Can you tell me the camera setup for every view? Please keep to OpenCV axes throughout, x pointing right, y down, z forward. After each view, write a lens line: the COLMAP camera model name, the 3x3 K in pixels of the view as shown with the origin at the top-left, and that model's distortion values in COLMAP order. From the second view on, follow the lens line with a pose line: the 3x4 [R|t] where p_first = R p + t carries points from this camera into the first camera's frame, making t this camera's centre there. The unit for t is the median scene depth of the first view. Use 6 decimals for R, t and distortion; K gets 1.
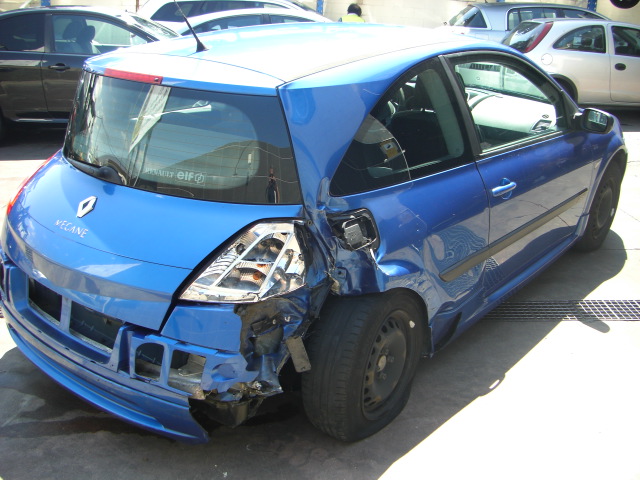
lens RADIAL K [[713.5, 0, 314.6], [0, 713.5, 243.2], [0, 0, 1]] dist [-0.140287, 0.000000]
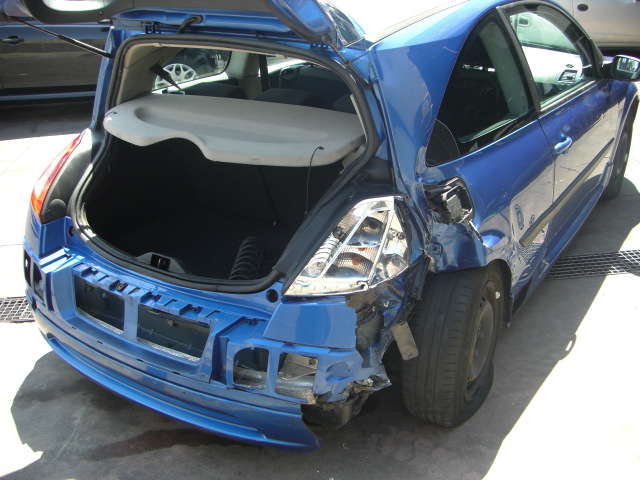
lens RADIAL K [[713.5, 0, 323.5], [0, 713.5, 233.4], [0, 0, 1]] dist [-0.140287, 0.000000]
pose [[0.992385, -0.075012, 0.097696, -0.195387], [0.070519, 0.996323, 0.048666, -0.033055], [-0.100987, -0.041406, 0.994026, 0.105099]]
